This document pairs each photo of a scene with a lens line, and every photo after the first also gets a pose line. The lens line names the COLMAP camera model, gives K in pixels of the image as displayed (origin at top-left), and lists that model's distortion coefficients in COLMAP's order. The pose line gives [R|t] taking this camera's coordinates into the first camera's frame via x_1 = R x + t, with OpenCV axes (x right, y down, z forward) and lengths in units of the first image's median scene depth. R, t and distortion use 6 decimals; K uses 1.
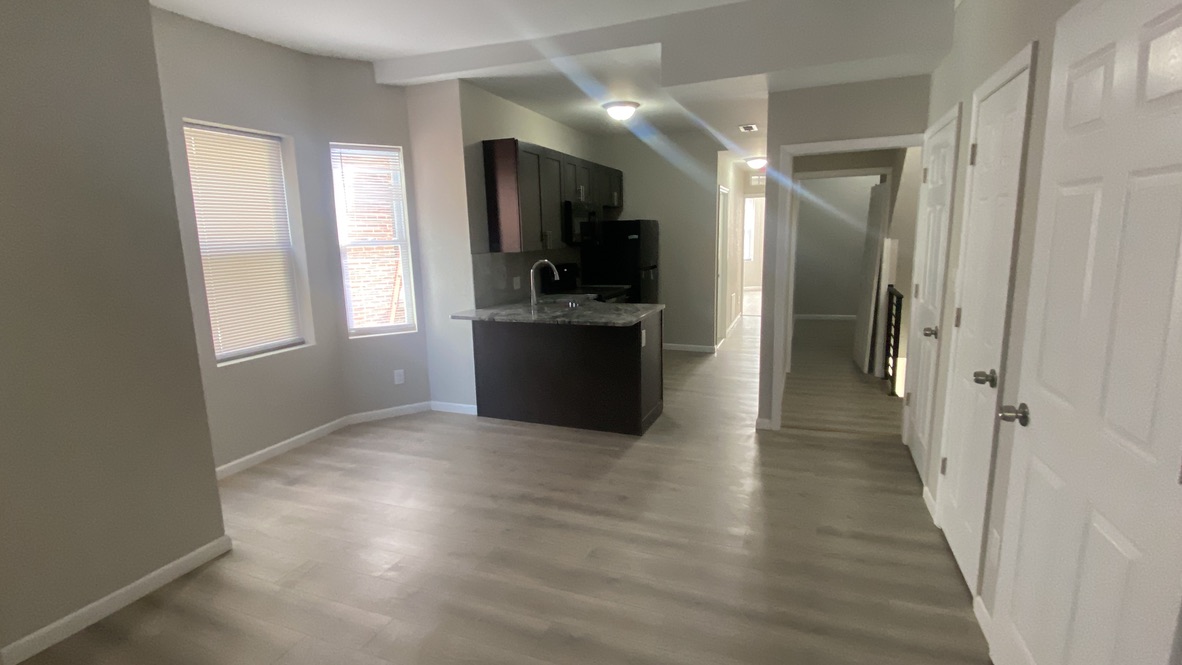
lens RADIAL K [[544.6, 0, 586.2], [0, 544.6, 322.9], [0, 0, 1]] dist [-0.001398, -0.000605]
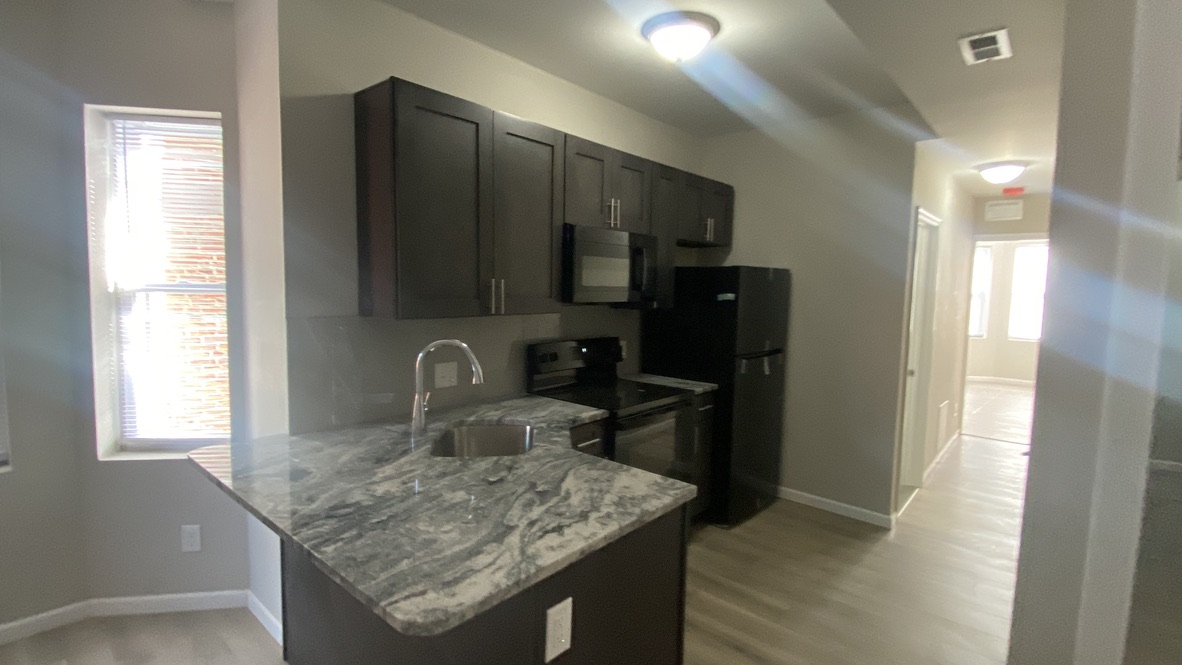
lens RADIAL K [[544.6, 0, 586.2], [0, 544.6, 322.9], [0, 0, 1]] dist [-0.001398, -0.000605]
pose [[0.941436, 0.063558, -0.331148, 0.124750], [-0.092751, 0.993002, -0.073098, -0.072749], [0.324185, 0.099531, 0.940743, 0.410124]]
